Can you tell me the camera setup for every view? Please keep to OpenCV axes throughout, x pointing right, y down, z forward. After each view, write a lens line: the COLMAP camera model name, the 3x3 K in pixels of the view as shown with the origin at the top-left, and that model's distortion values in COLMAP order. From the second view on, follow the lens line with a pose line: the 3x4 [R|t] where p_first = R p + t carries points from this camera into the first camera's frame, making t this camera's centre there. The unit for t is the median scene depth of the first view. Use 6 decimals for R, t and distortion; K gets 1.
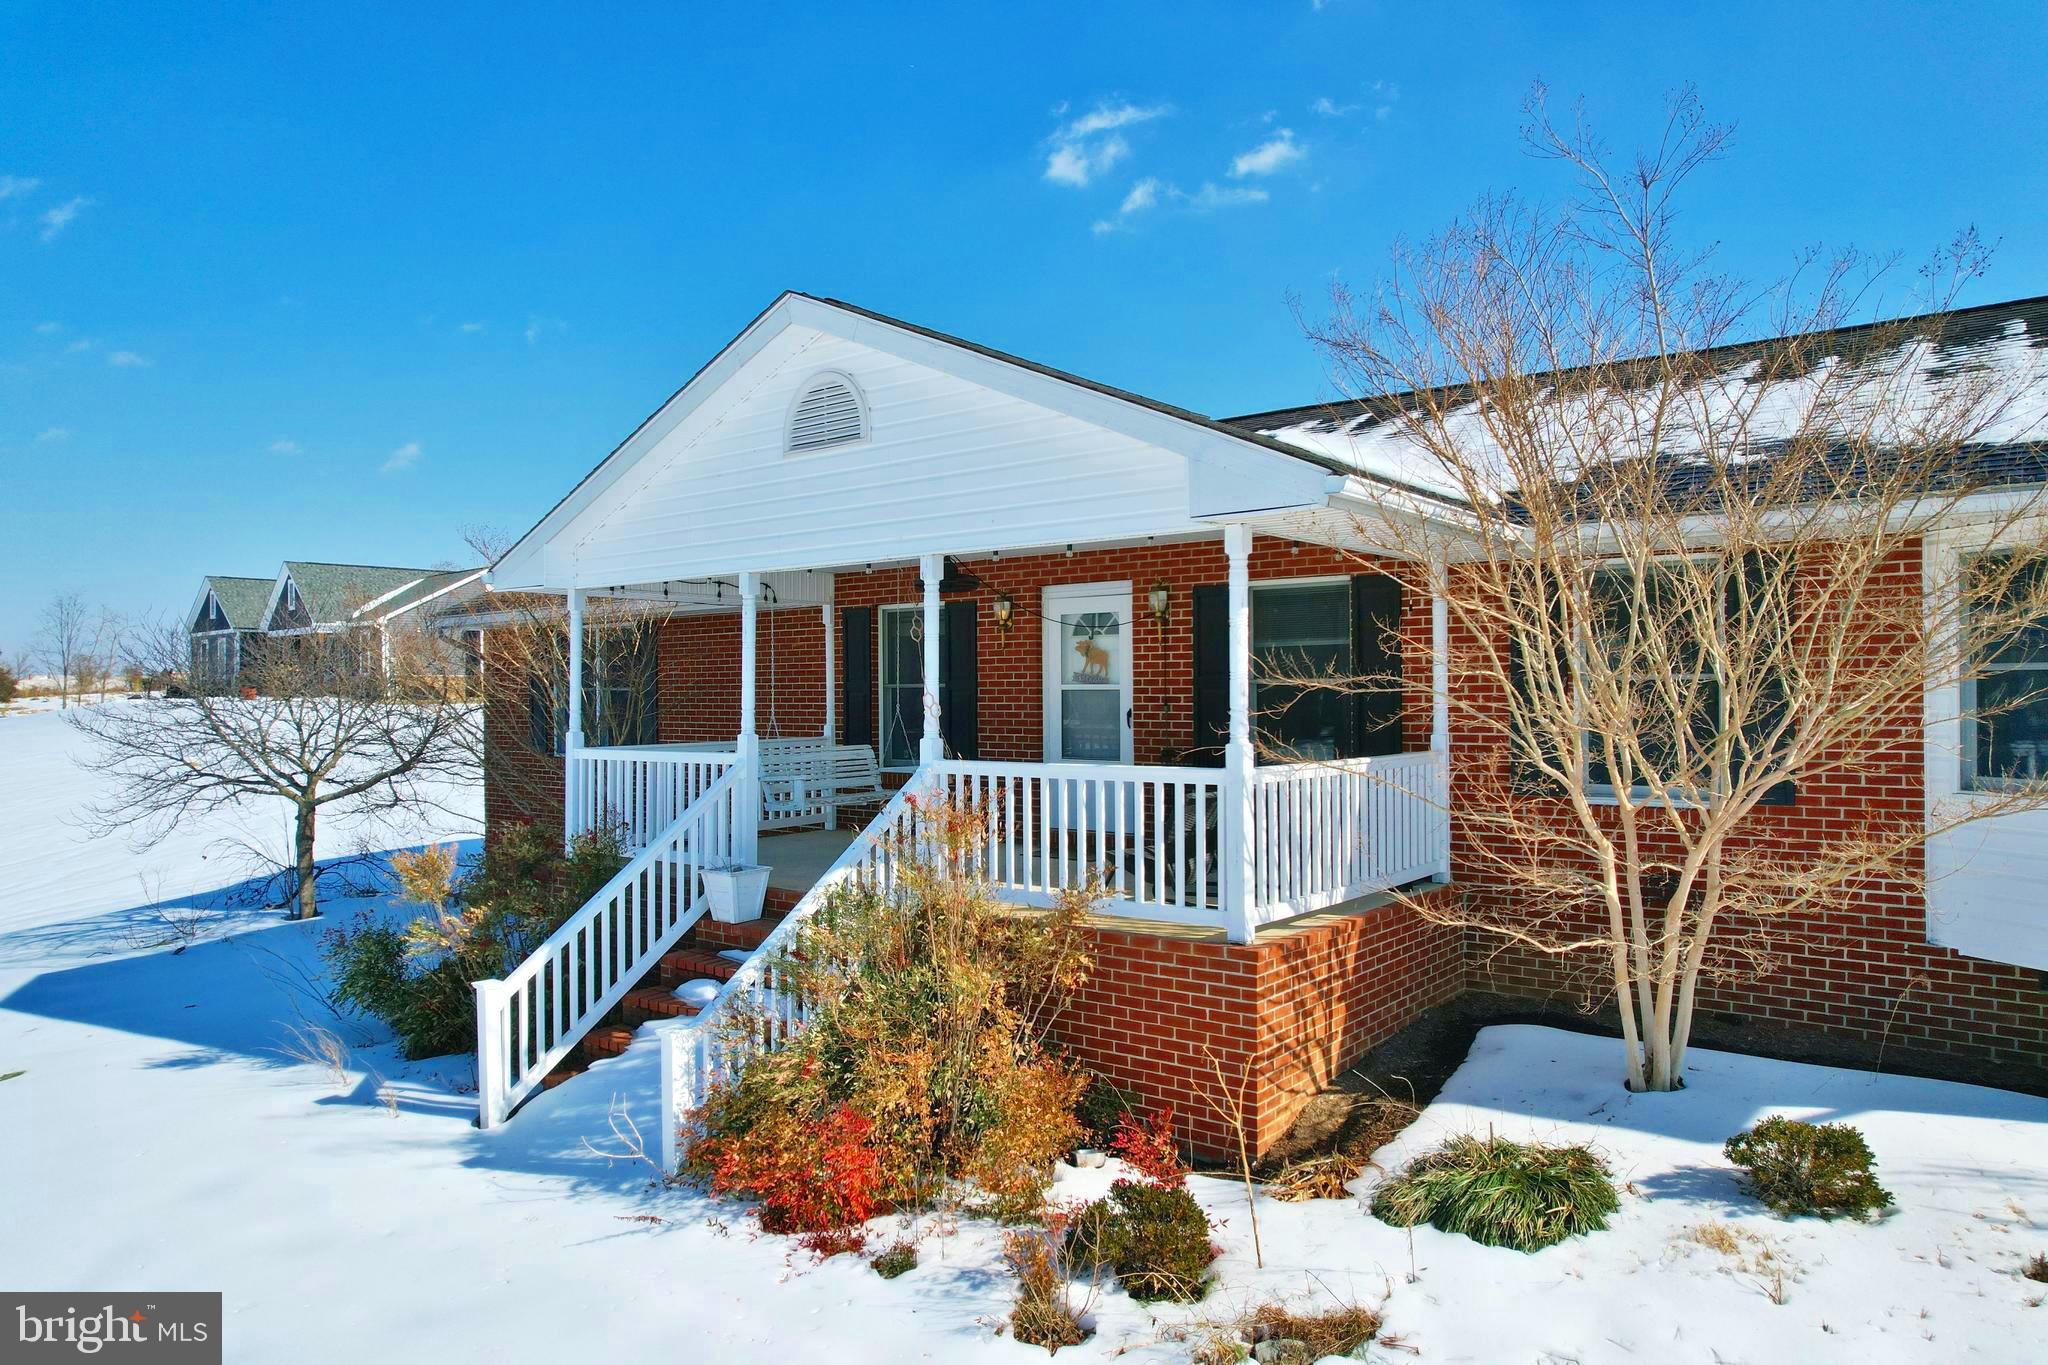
lens RADIAL K [[1316.5, 0, 1016.3], [0, 1316.5, 689.7], [0, 0, 1]] dist [-0.050591, 0.000766]
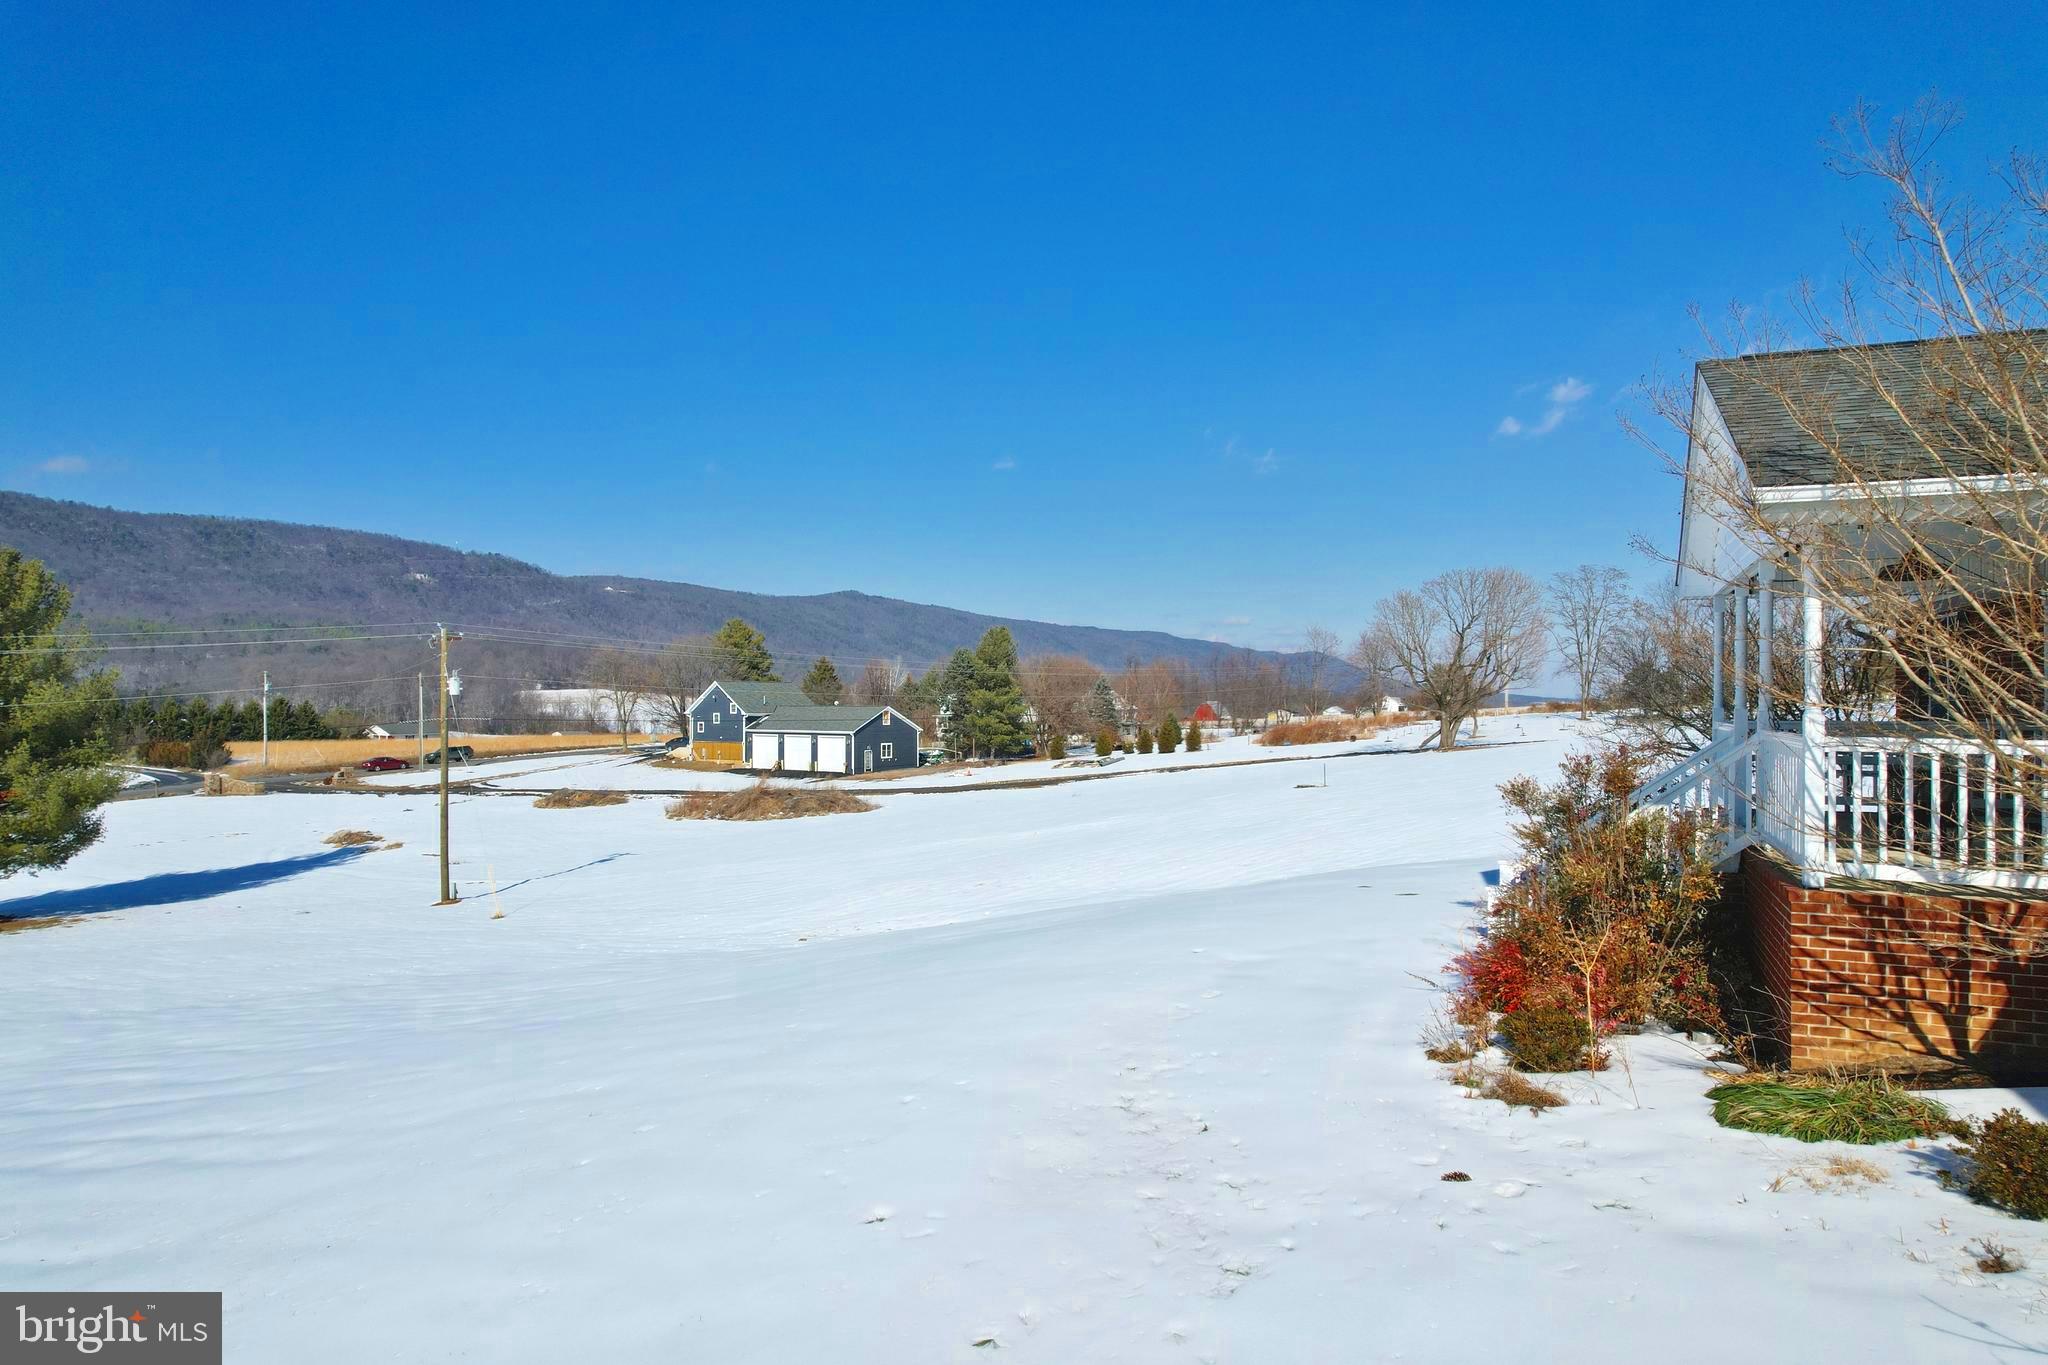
lens RADIAL K [[1311.7, 0, 1025.7], [0, 1311.7, 692.4], [0, 0, 1]] dist [-0.080959, 0.074425]
pose [[0.271625, 0.006126, -0.962384, 0.925411], [-0.001320, 0.999981, 0.005993, 0.014428], [0.962402, -0.000358, 0.271628, 0.027539]]
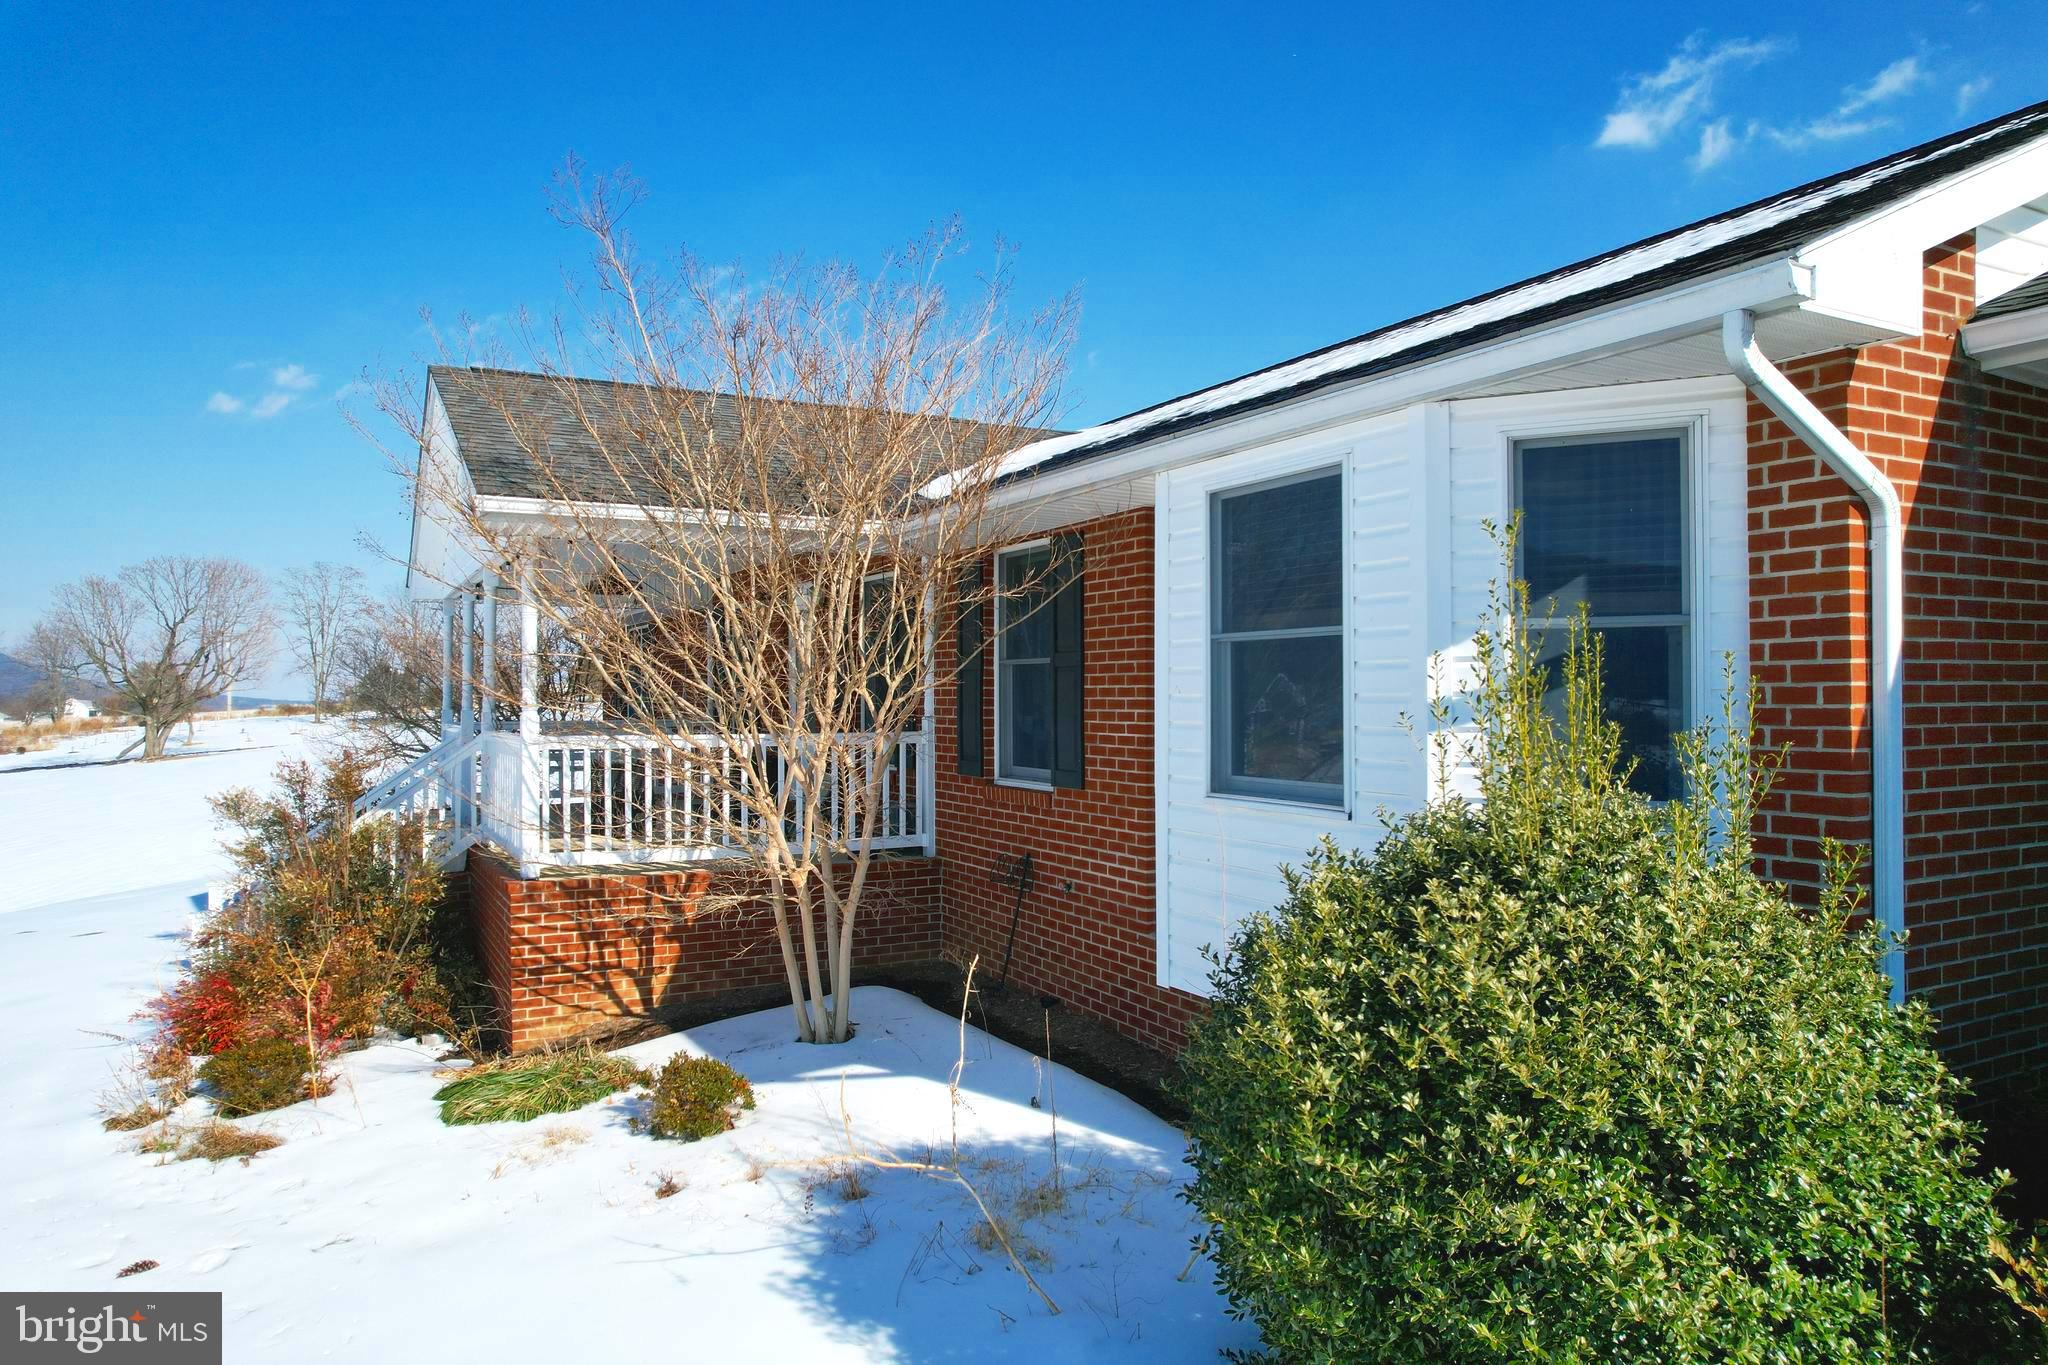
lens RADIAL K [[1311.7, 0, 1025.7], [0, 1311.7, 692.4], [0, 0, 1]] dist [-0.080959, 0.074425]
pose [[0.925686, 0.005572, -0.378253, 0.913456], [-0.005665, 0.999984, 0.000866, 0.014755], [0.378252, 0.001341, 0.925702, 0.052172]]
